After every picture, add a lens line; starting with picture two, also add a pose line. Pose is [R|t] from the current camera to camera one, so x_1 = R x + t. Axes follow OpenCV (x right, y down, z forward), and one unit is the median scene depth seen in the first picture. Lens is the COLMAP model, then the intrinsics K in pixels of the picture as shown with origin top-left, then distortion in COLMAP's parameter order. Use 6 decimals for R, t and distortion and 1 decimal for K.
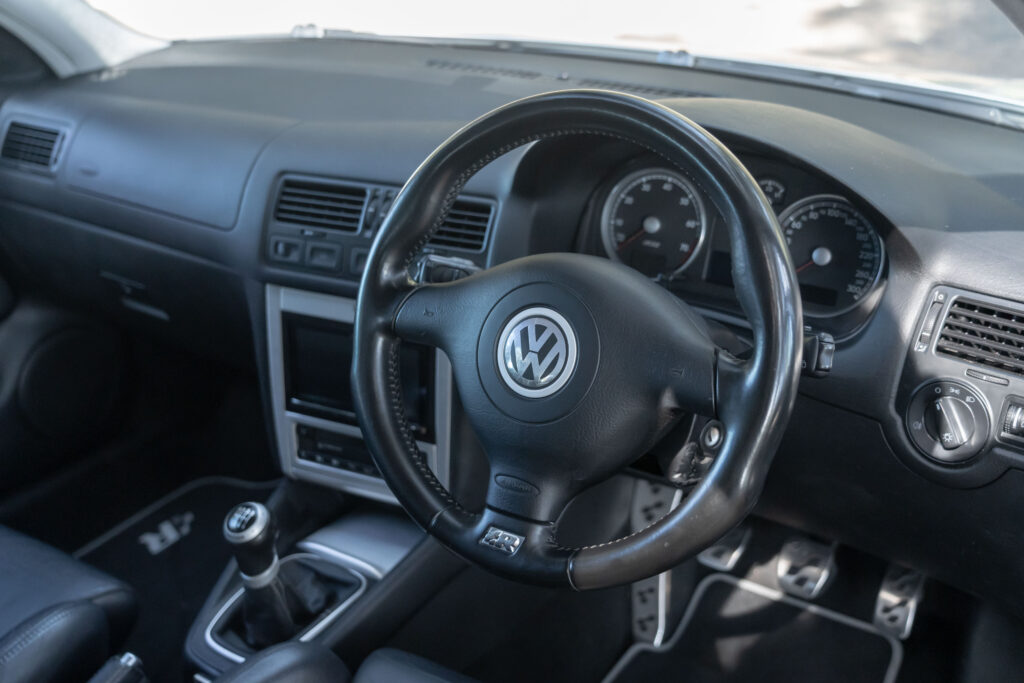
lens RADIAL K [[1107.3, 0, 512.0], [0, 1107.3, 341.5], [0, 0, 1]] dist [0.021865, 0.001235]
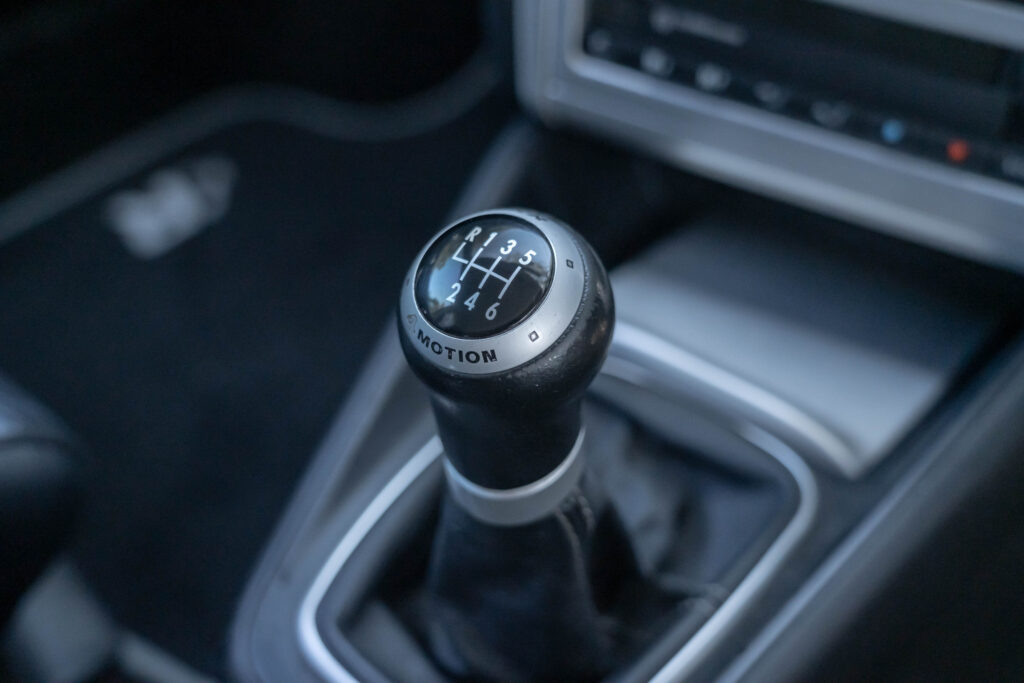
lens RADIAL K [[1411.5, 0, 512.0], [0, 1411.5, 341.5], [0, 0, 1]] dist [0.008575, 0.010950]
pose [[0.993713, 0.100297, -0.049749, -0.198361], [-0.082790, 0.957431, 0.276534, 0.079272], [0.075367, -0.270677, 0.959716, 0.632009]]
